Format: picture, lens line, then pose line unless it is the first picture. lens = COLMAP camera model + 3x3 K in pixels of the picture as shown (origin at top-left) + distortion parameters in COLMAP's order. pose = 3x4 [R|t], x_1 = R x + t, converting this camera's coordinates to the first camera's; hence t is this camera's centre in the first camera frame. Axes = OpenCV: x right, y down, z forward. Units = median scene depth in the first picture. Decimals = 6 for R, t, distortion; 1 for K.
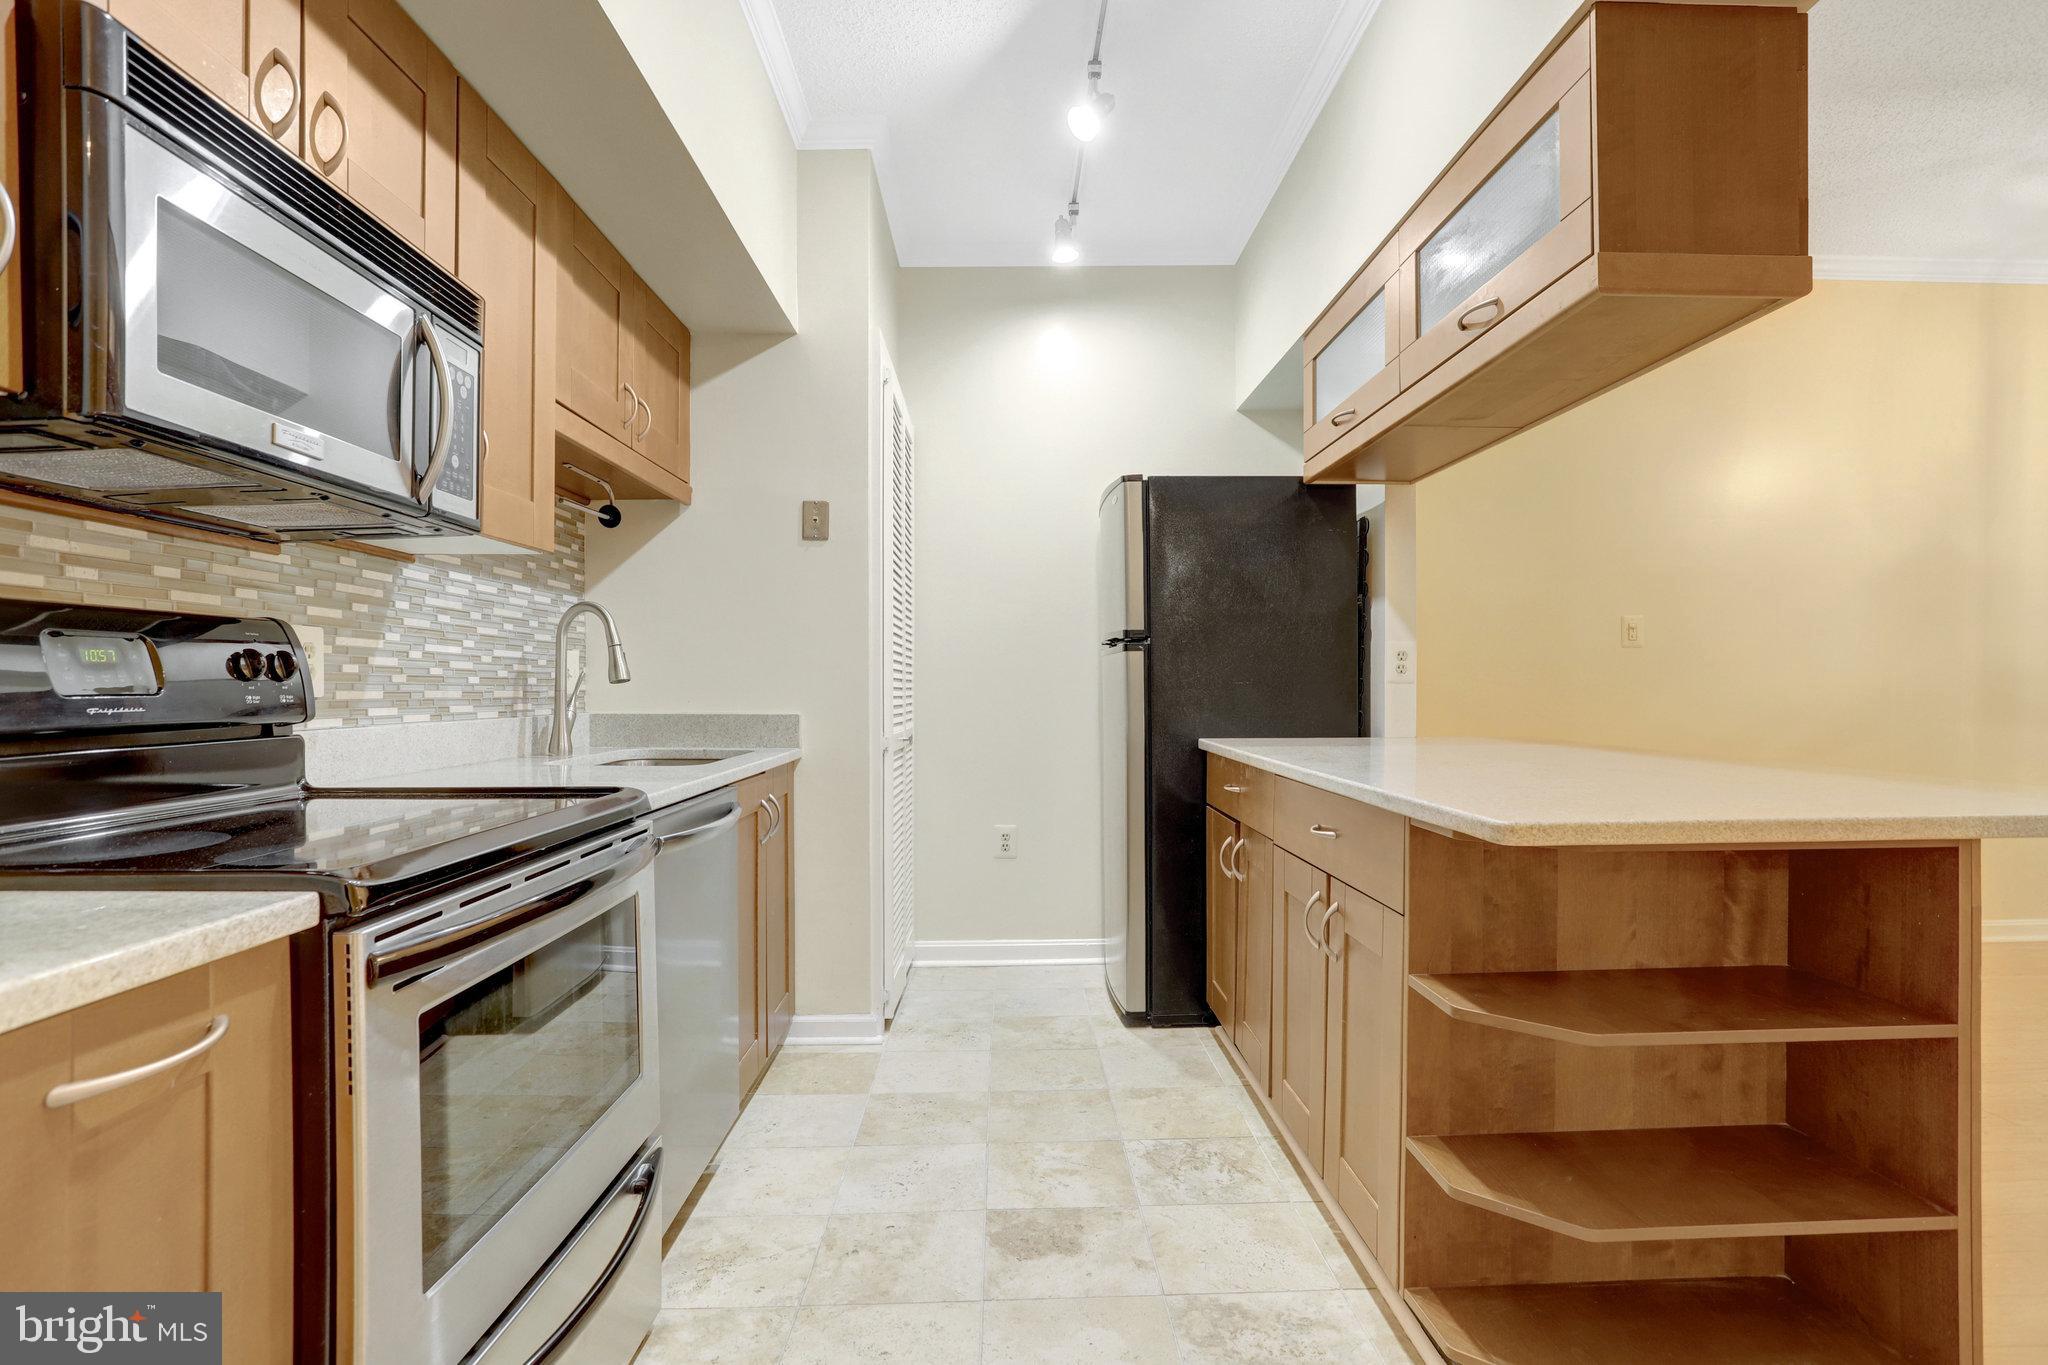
lens RADIAL K [[989.6, 0, 1087.5], [0, 989.6, 710.2], [0, 0, 1]] dist [-0.022760, 0.006712]
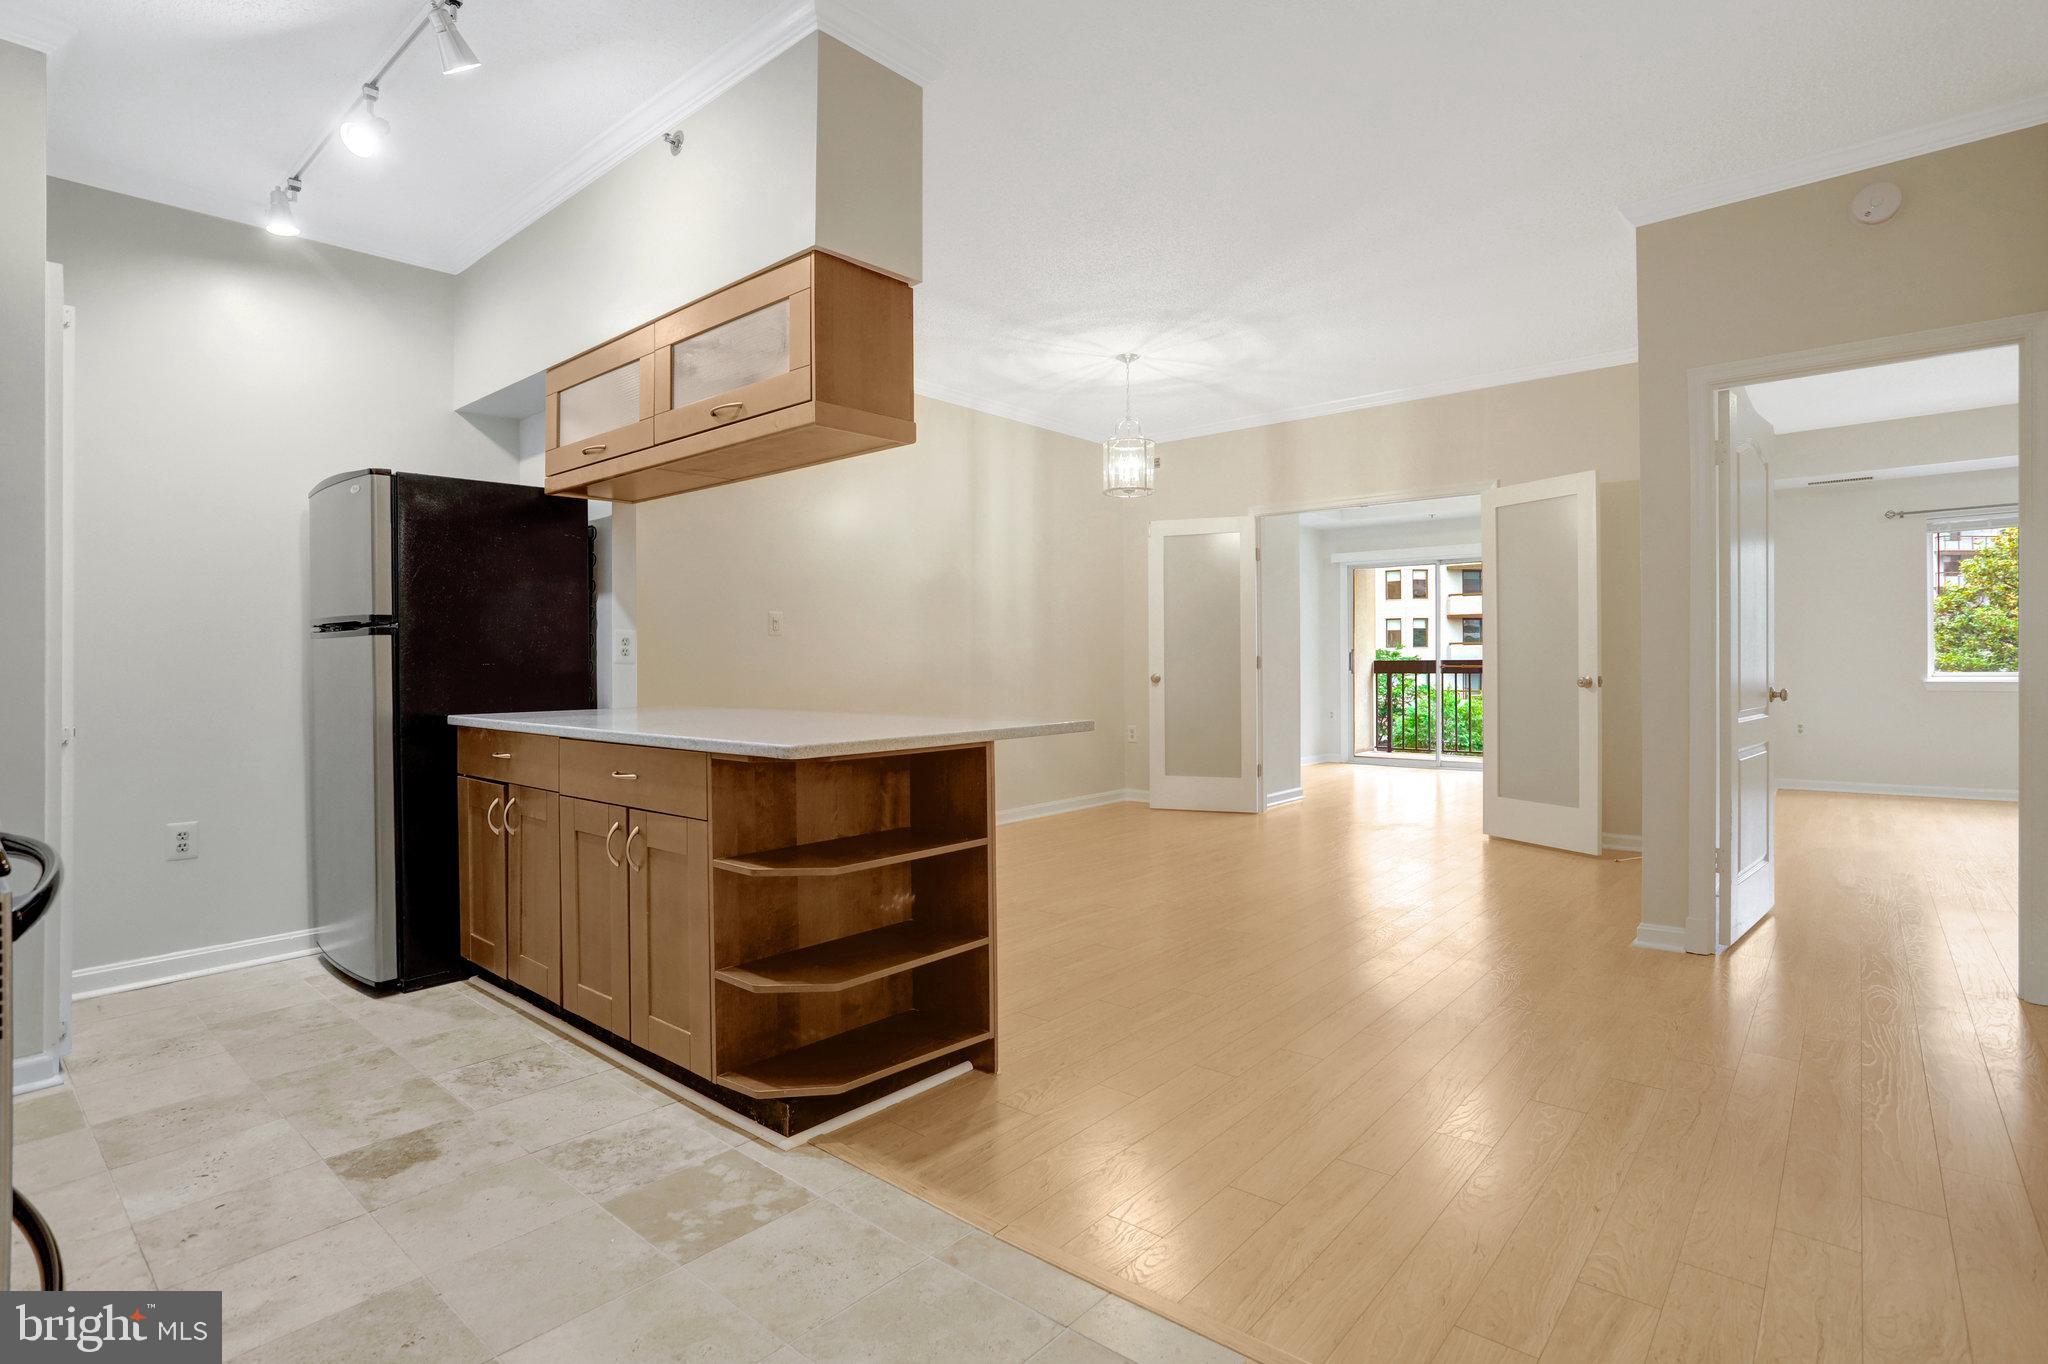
lens RADIAL K [[989.6, 0, 1040.9], [0, 989.6, 672.3], [0, 0, 1]] dist [-0.022760, 0.006712]
pose [[0.663572, -0.009251, 0.748055, -0.327611], [0.023516, 0.999687, -0.008498, 0.007399], [-0.747743, 0.023230, 0.663582, -0.255974]]
